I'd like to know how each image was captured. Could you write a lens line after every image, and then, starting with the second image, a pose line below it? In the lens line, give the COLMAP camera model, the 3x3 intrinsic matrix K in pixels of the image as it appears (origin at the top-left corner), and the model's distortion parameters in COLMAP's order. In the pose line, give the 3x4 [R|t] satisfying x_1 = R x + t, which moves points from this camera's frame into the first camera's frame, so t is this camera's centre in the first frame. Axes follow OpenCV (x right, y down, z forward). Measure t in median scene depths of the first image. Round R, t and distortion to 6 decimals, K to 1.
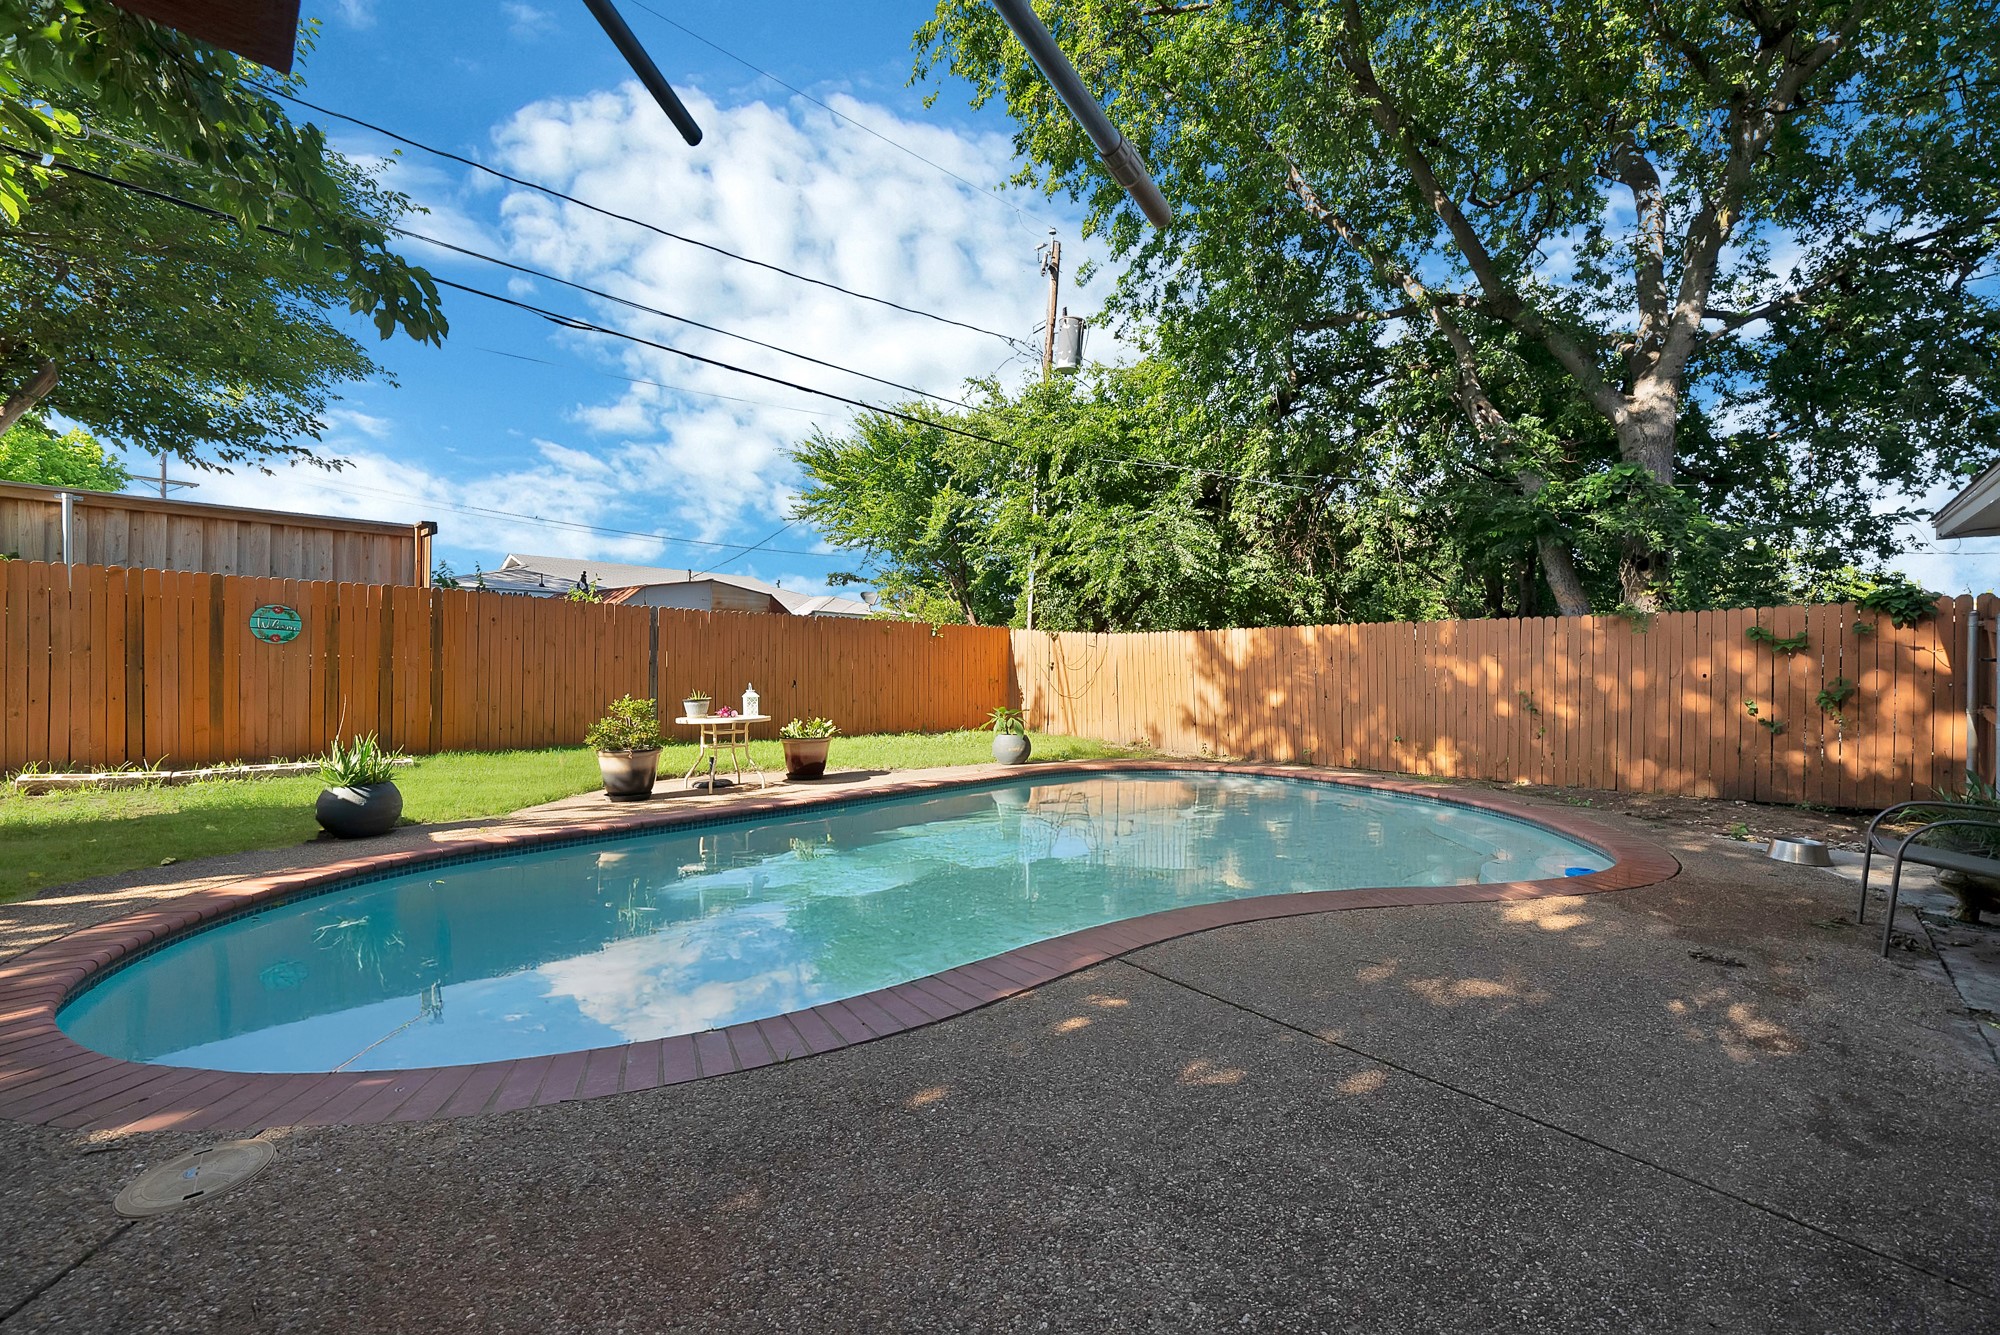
lens RADIAL K [[786.2, 0, 1005.3], [0, 786.2, 668.6], [0, 0, 1]] dist [-0.000479, -0.000045]
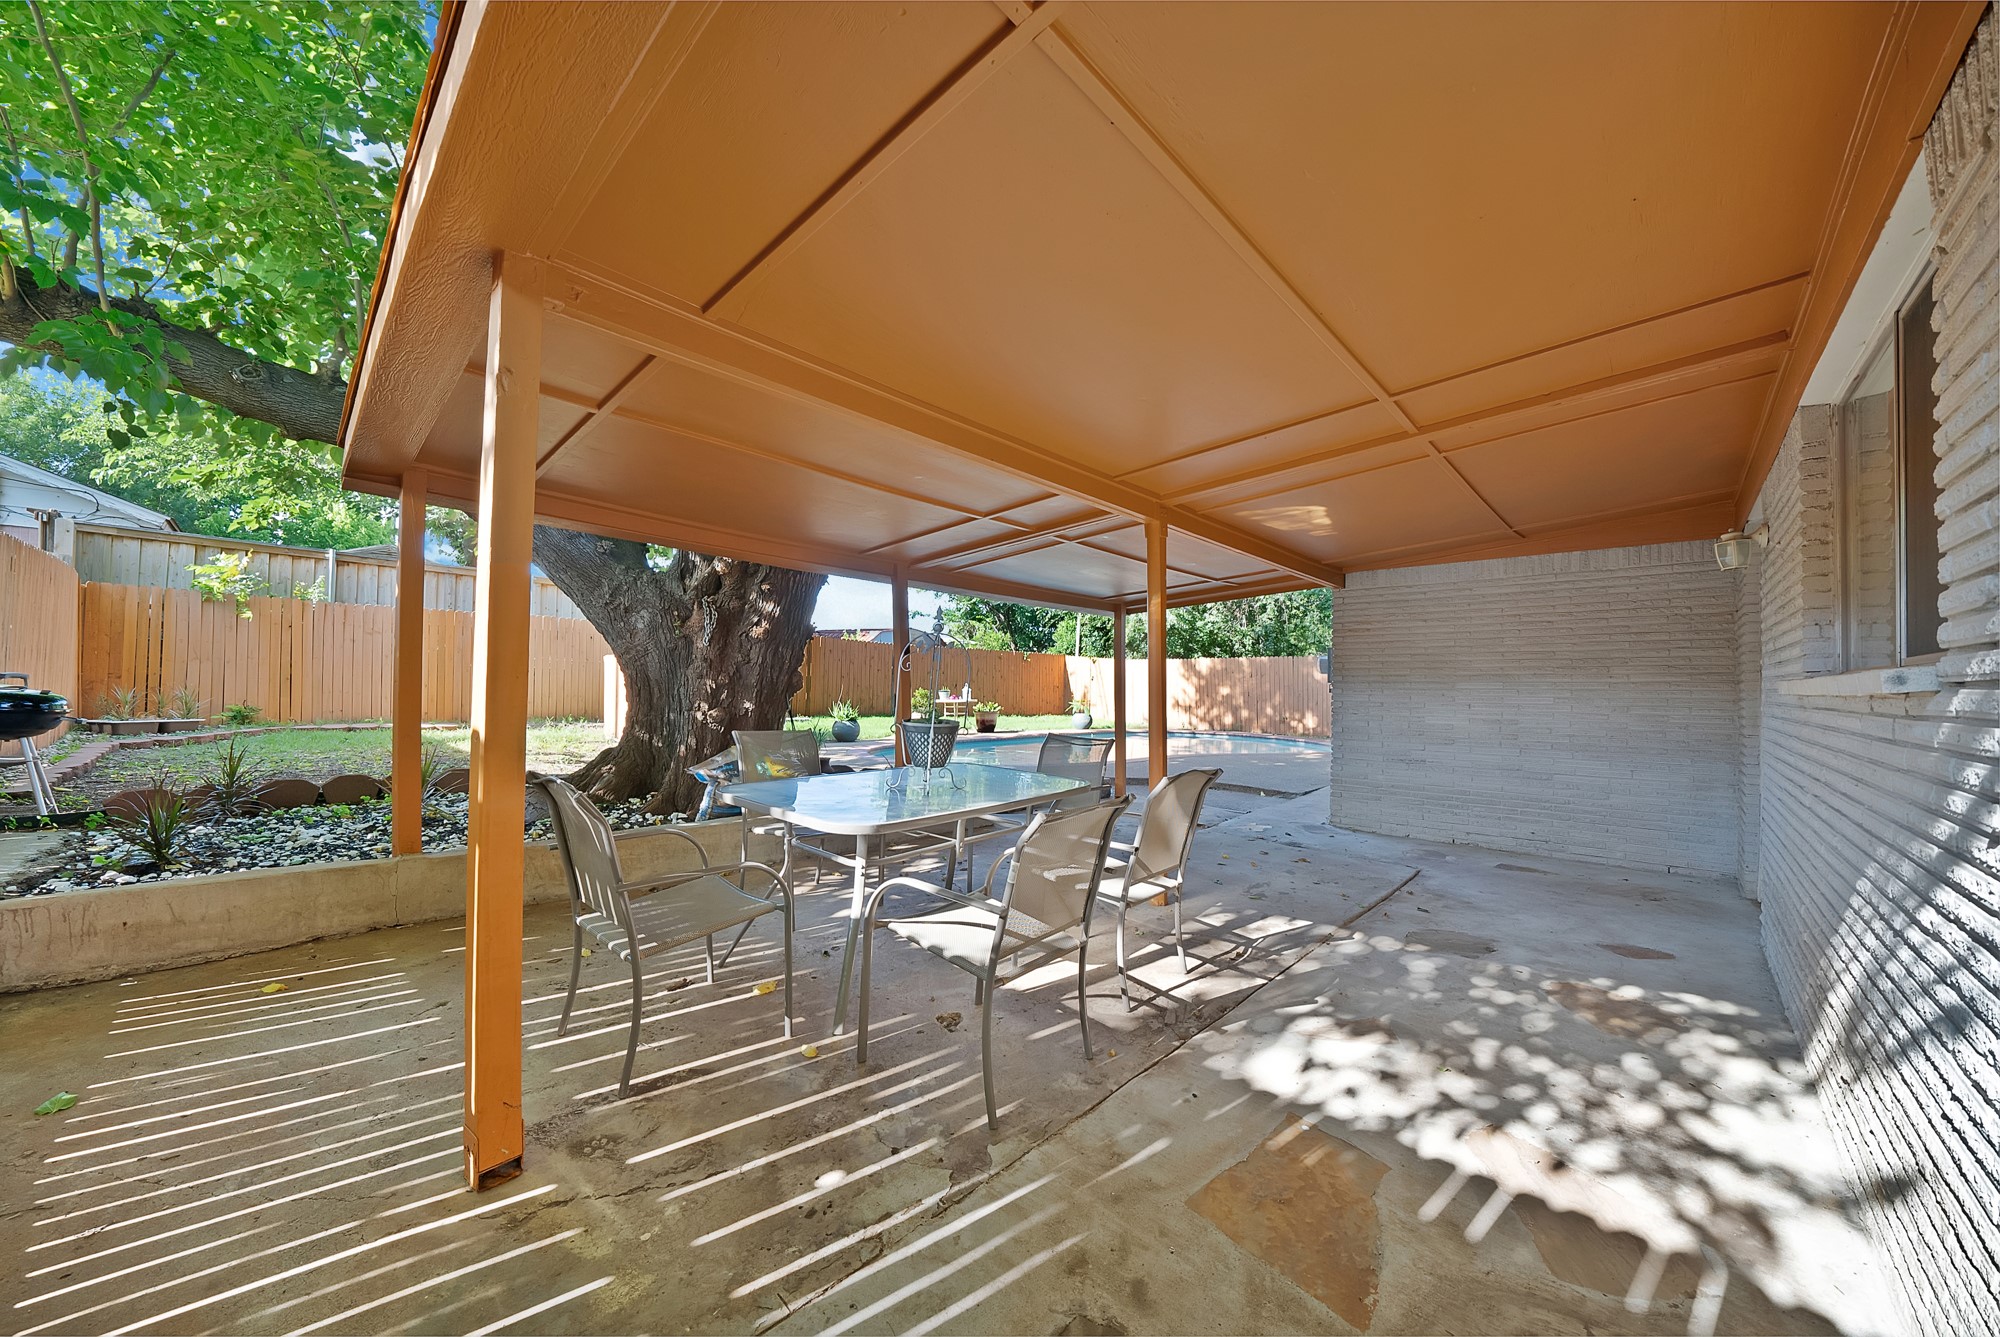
lens RADIAL K [[701.1, 0, 1000.0], [0, 701.1, 667.1], [0, 0, 1]] dist [-0.015889, 0.000752]
pose [[0.999932, 0.009892, 0.006163, -0.237435], [-0.009726, 0.999605, -0.026376, 0.022467], [-0.006421, 0.026314, 0.999633, -0.803638]]
